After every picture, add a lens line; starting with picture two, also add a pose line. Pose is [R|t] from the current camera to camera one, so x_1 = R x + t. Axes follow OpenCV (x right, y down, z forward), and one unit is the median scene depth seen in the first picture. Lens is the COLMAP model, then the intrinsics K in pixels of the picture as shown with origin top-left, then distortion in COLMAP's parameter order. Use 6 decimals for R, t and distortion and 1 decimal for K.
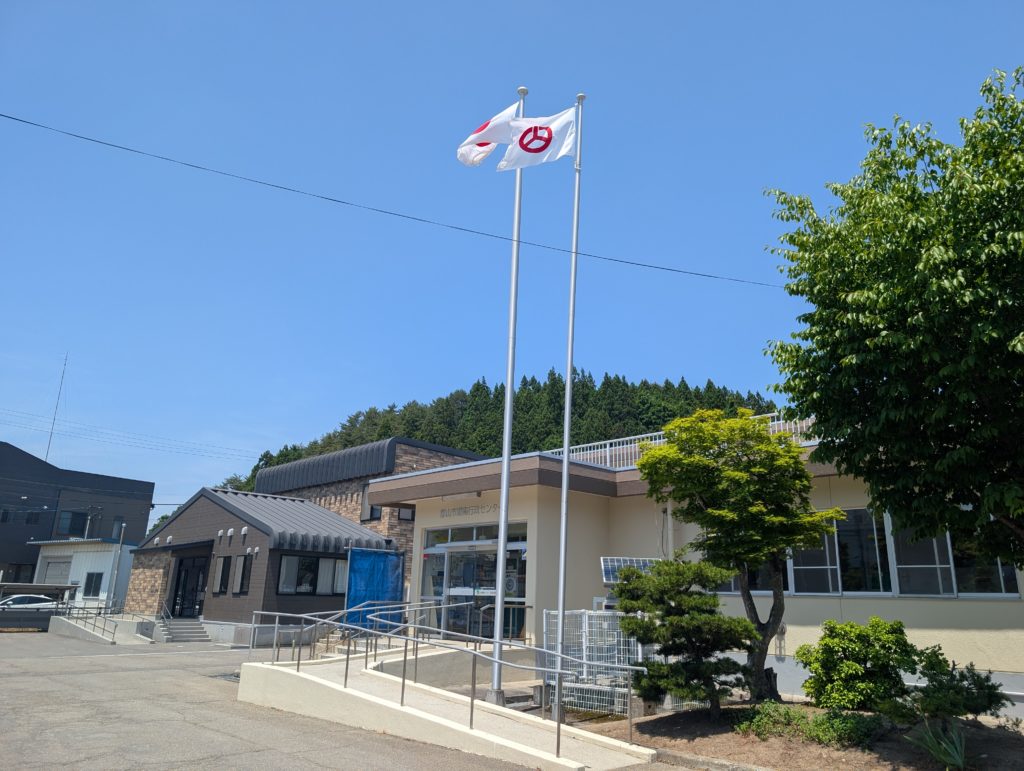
lens RADIAL K [[751.7, 0, 512.1], [0, 751.7, 385.6], [0, 0, 1]] dist [0.013293, -0.020107]
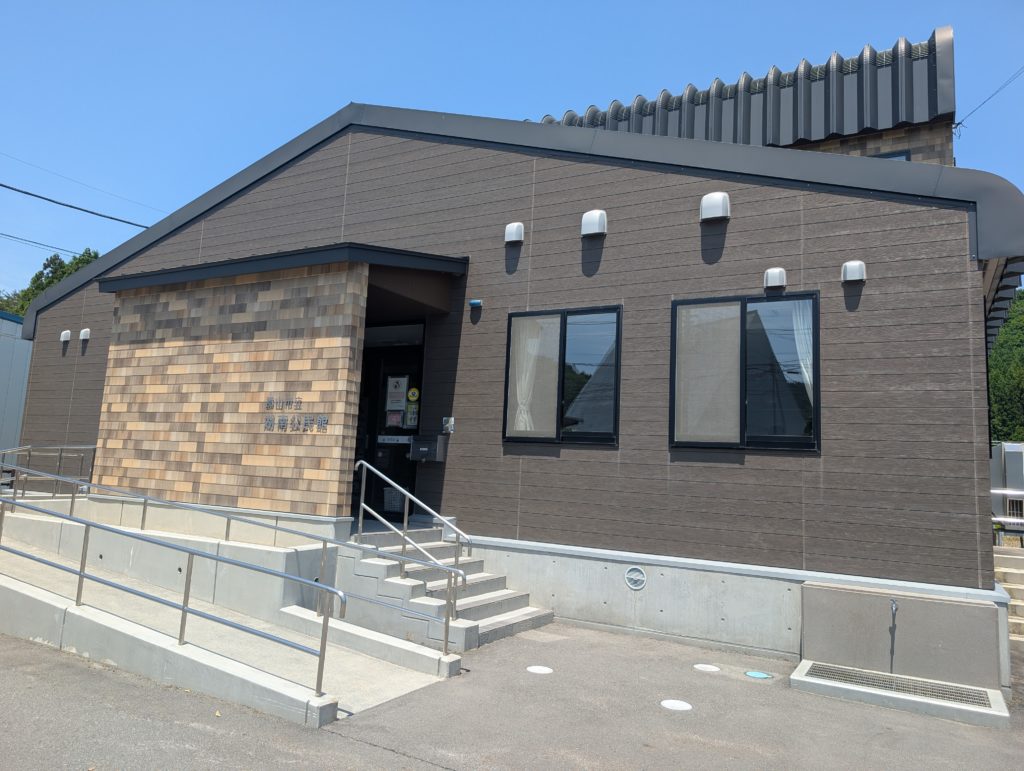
lens RADIAL K [[751.7, 0, 511.7], [0, 751.7, 382.3], [0, 0, 1]] dist [0.013293, -0.020107]
pose [[0.960150, 0.051522, 0.274696, -0.458388], [-0.100954, 0.980436, 0.168976, 0.202779], [-0.260616, -0.189974, 0.946567, 0.720434]]
